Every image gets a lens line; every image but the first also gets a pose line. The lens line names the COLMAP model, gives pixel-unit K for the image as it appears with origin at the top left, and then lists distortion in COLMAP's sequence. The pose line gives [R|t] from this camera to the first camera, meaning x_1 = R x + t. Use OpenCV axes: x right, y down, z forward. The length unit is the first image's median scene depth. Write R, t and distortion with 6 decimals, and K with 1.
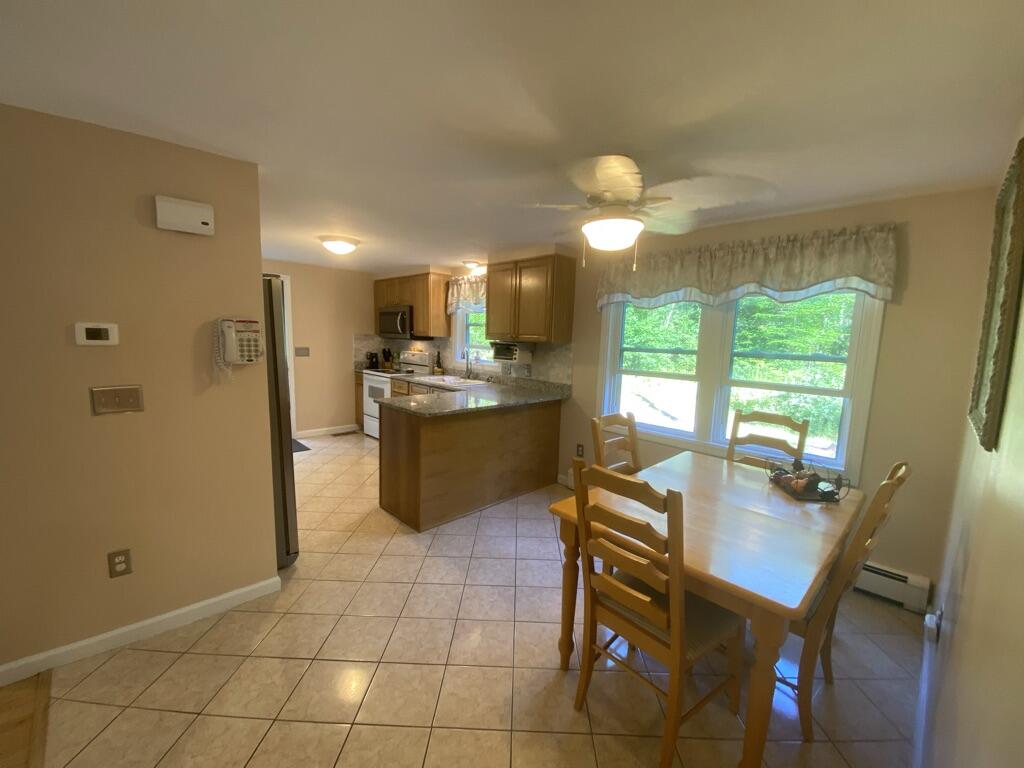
lens RADIAL K [[416.0, 0, 512.0], [0, 416.0, 384.0], [0, 0, 1]] dist [-0.017133, -0.000338]
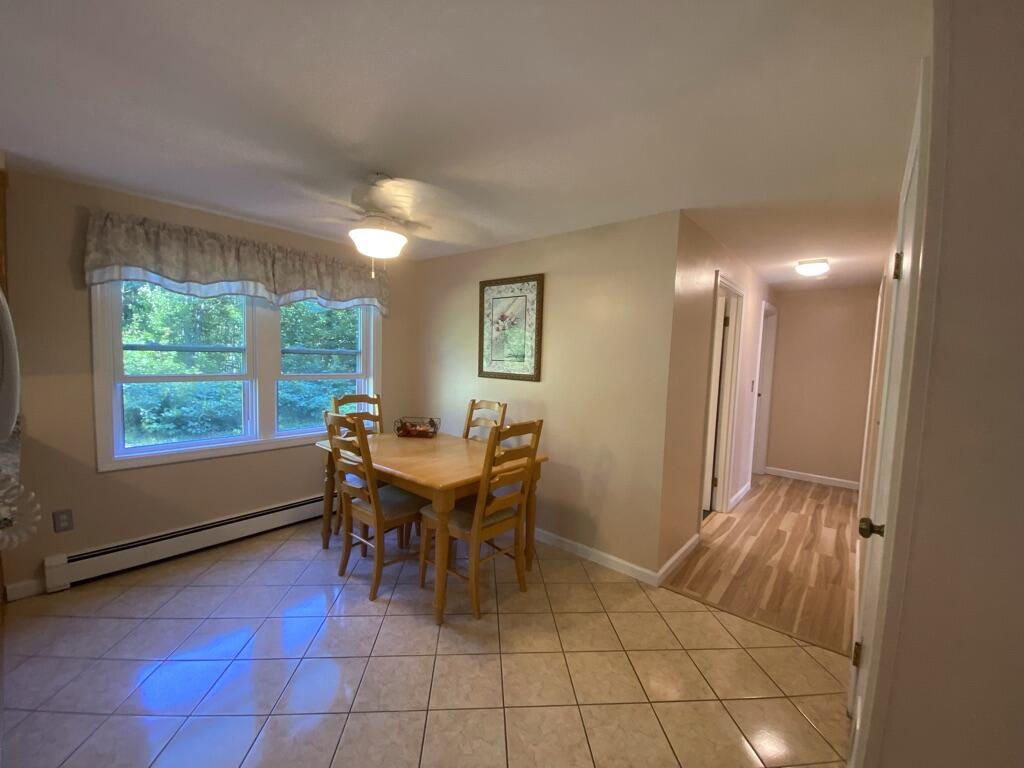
lens RADIAL K [[416.0, 0, 512.0], [0, 416.0, 384.0], [0, 0, 1]] dist [-0.017133, -0.000338]
pose [[-0.098112, -0.108902, 0.989199, -0.348433], [0.075257, 0.990336, 0.116492, -0.038612], [-0.992326, 0.085873, -0.088968, 0.296845]]
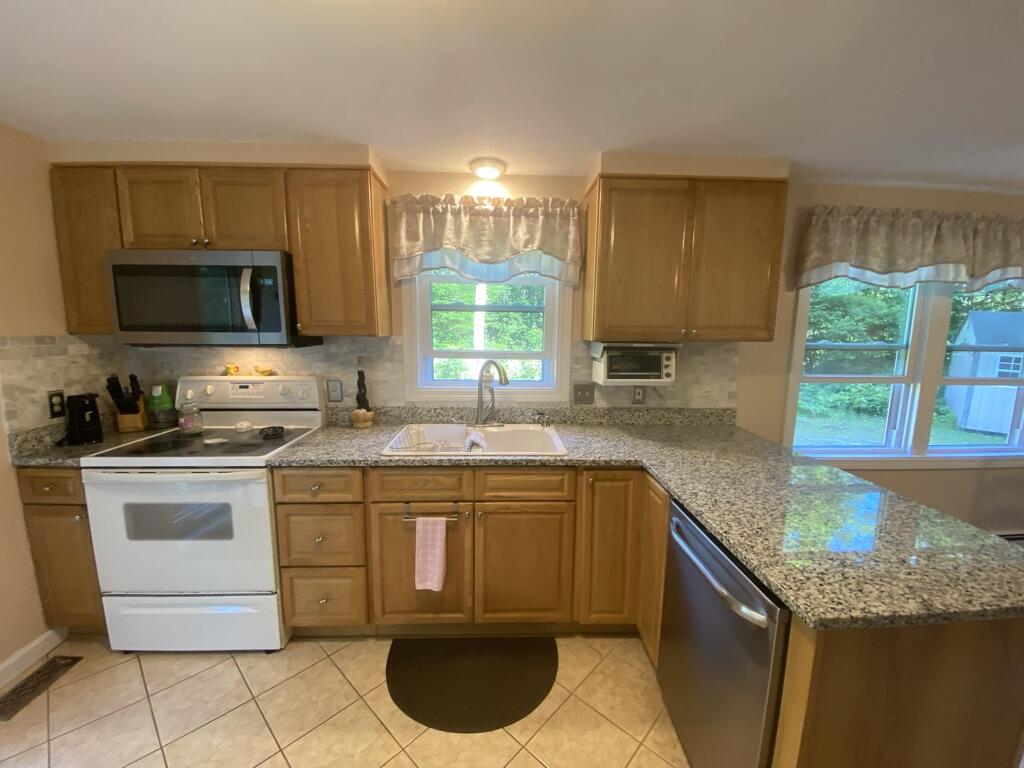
lens RADIAL K [[416.0, 0, 512.0], [0, 416.0, 384.0], [0, 0, 1]] dist [-0.017133, -0.000338]
pose [[0.660458, -0.126295, 0.740166, -0.408012], [0.096620, 0.991853, 0.083025, -0.090286], [-0.744621, 0.016681, 0.667279, 0.645743]]
